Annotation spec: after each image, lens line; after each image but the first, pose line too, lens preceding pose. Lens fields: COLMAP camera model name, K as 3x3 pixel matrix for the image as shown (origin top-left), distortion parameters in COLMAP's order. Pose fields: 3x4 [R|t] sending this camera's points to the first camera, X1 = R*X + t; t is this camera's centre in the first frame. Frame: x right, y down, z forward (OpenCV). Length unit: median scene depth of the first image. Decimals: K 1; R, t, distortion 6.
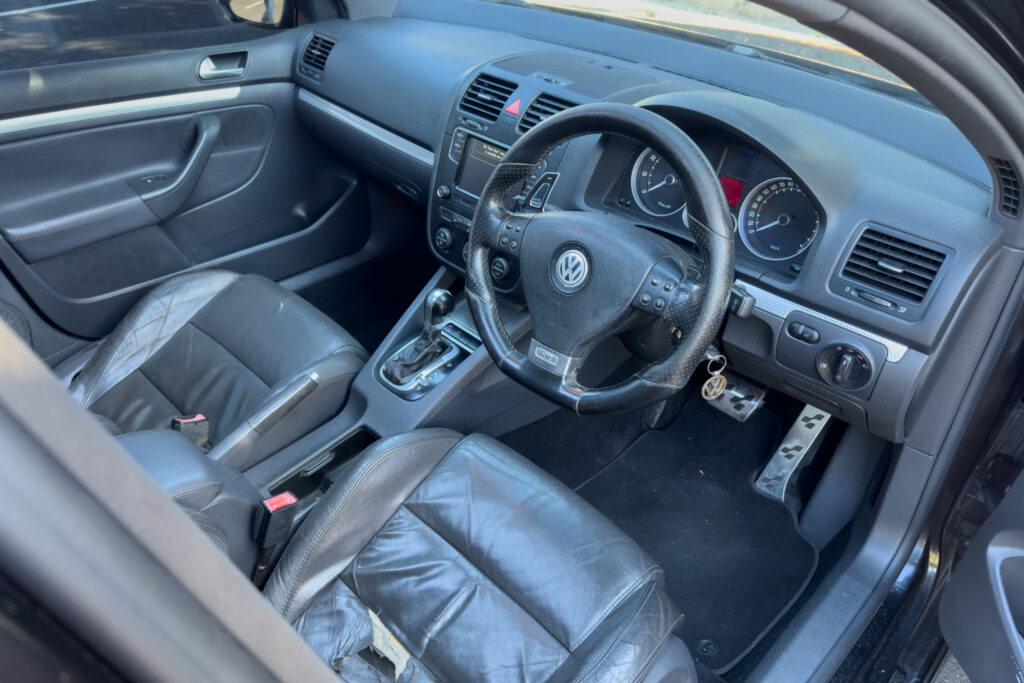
lens RADIAL K [[726.9, 0, 510.0], [0, 726.9, 331.9], [0, 0, 1]] dist [0.095808, -0.160608]
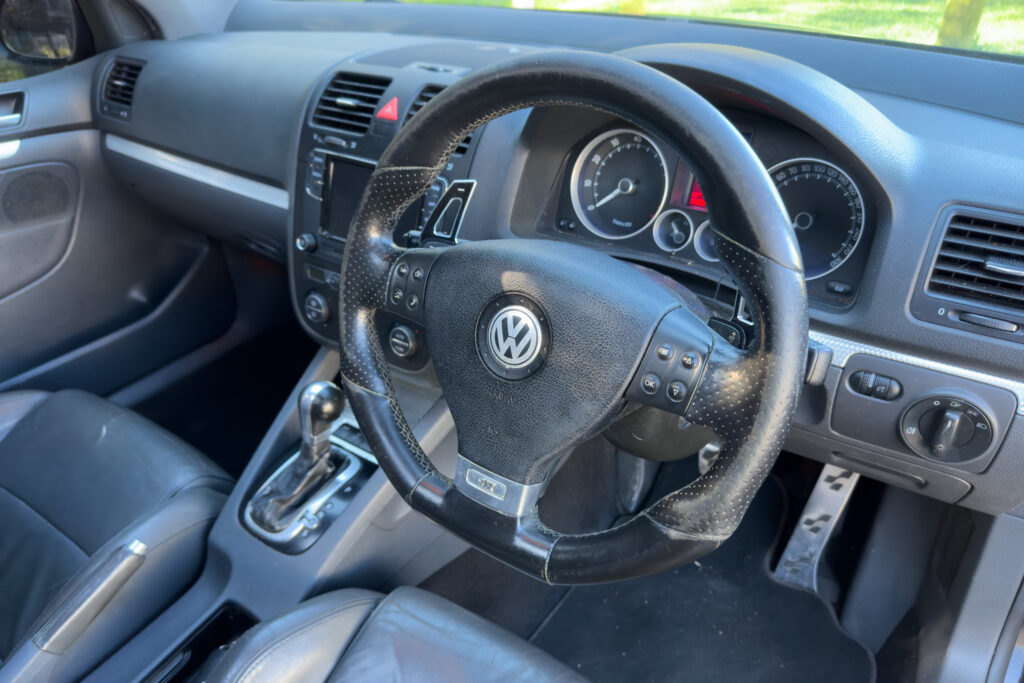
lens RADIAL K [[726.9, 0, 510.0], [0, 726.9, 331.9], [0, 0, 1]] dist [0.095808, -0.160608]
pose [[0.985102, -0.134174, 0.107568, 0.014140], [0.140703, 0.988491, -0.055569, -0.044738], [-0.098874, 0.069877, 0.992644, 0.312763]]
